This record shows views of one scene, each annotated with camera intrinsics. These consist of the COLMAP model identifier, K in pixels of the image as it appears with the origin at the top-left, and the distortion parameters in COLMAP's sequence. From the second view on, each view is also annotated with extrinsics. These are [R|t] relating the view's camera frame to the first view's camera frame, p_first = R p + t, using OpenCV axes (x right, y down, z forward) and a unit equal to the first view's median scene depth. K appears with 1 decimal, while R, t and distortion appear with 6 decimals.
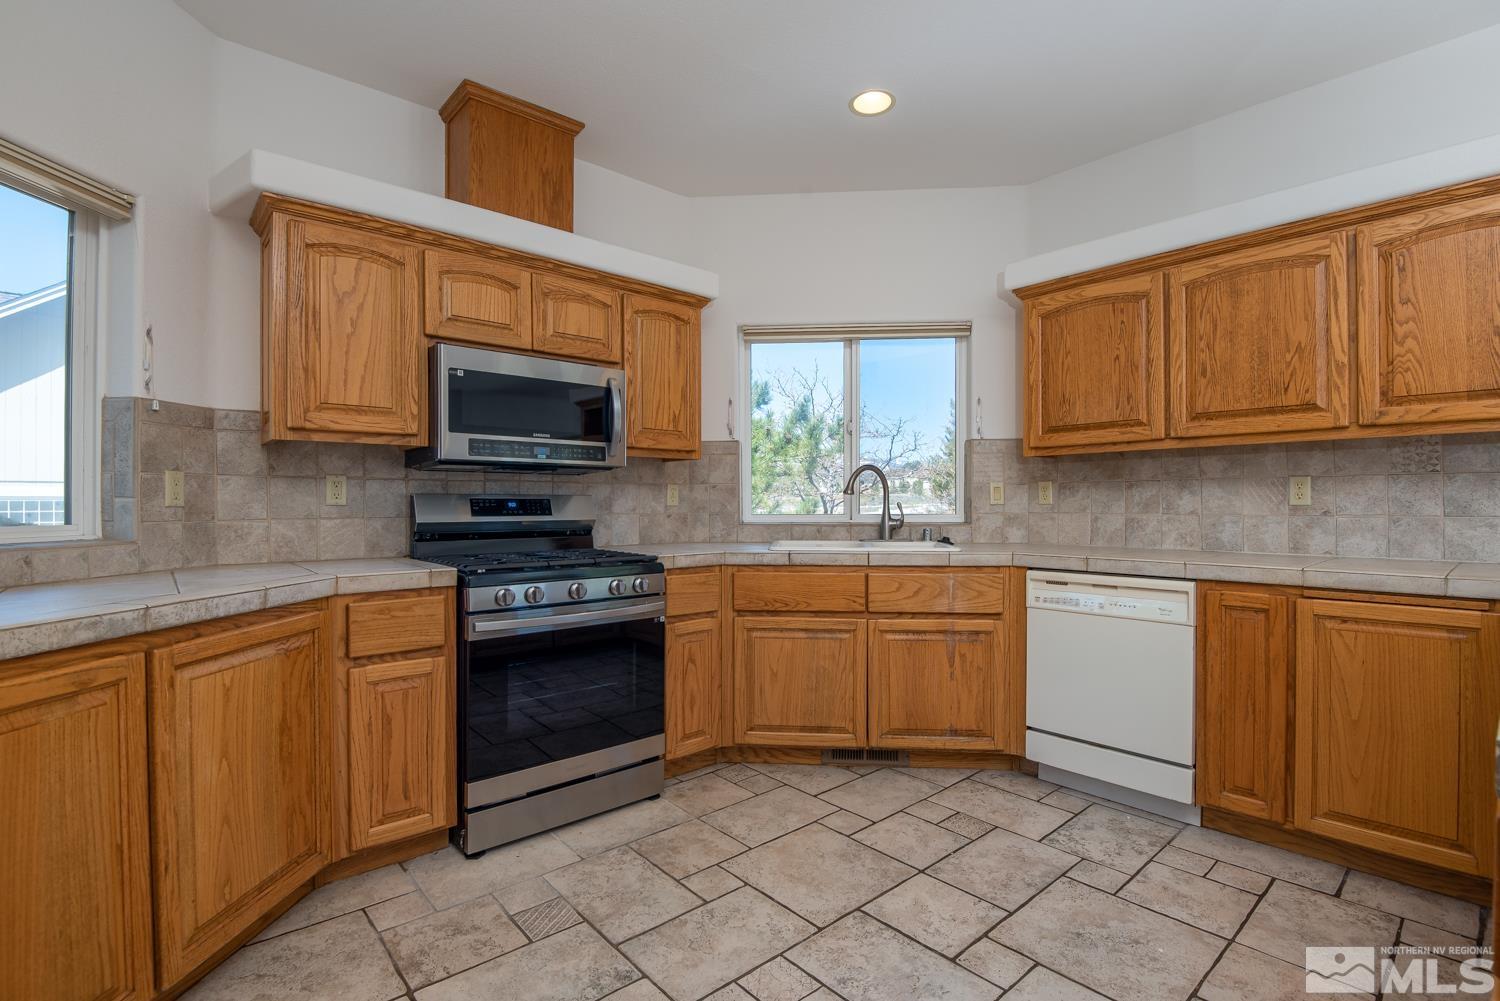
lens RADIAL K [[695.8, 0, 743.3], [0, 695.8, 504.4], [0, 0, 1]] dist [-0.002478, -0.012839]
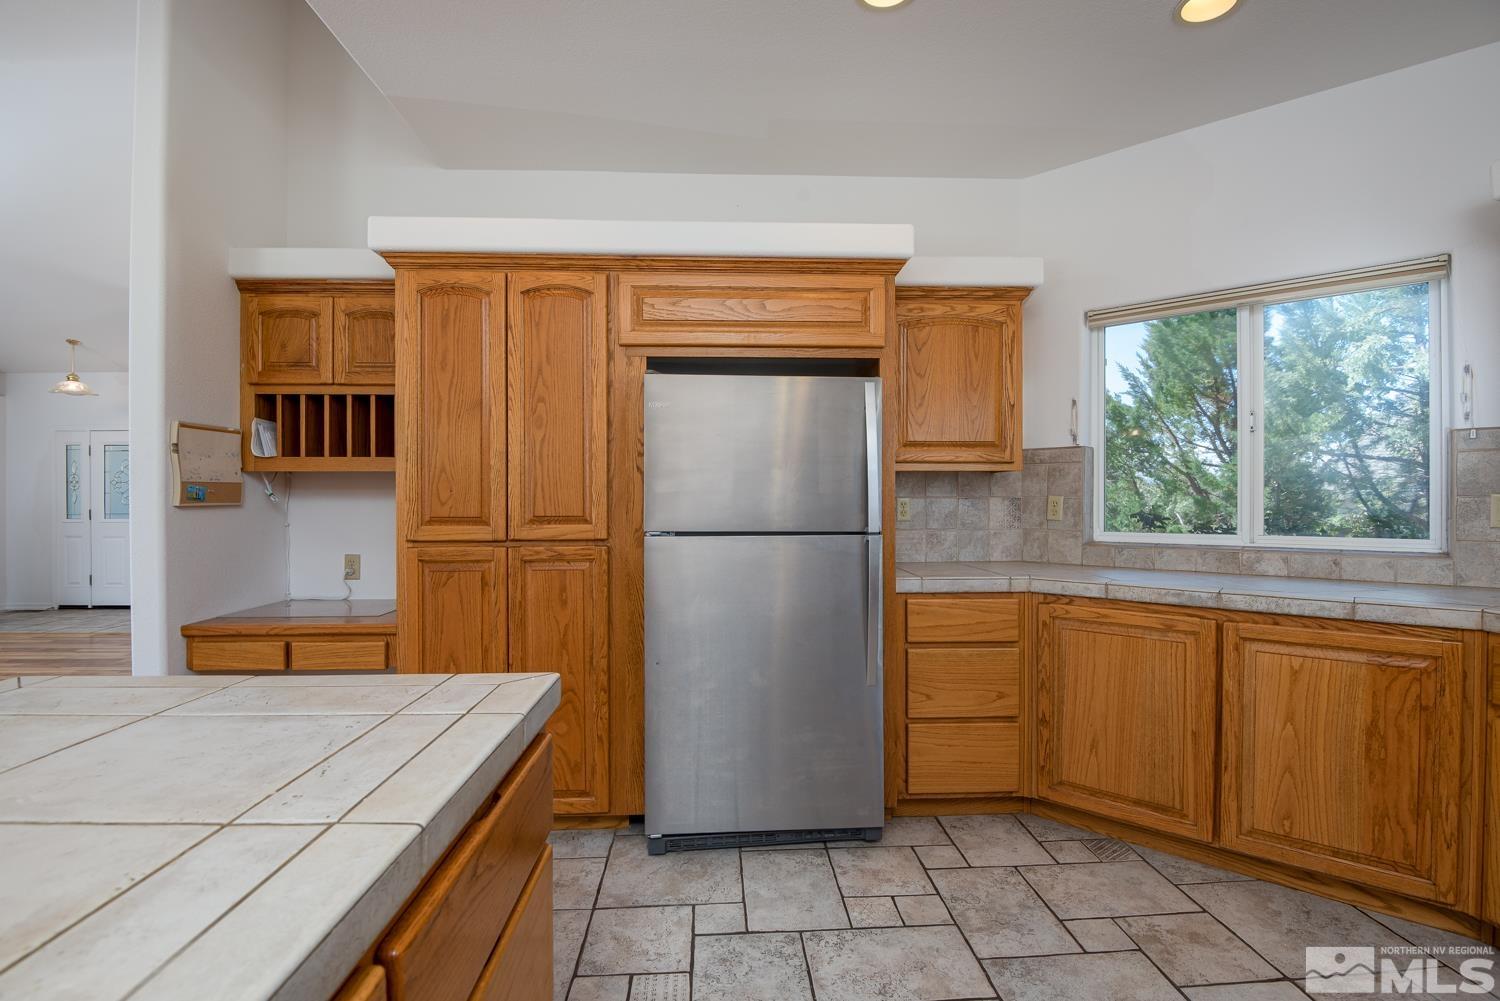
lens RADIAL K [[695.8, 0, 743.3], [0, 695.8, 504.4], [0, 0, 1]] dist [-0.002478, -0.012839]
pose [[-0.615856, 0.006874, -0.787828, 0.909736], [0.003149, 0.999975, 0.006264, -0.055859], [0.787852, 0.001377, -0.615863, 0.989257]]
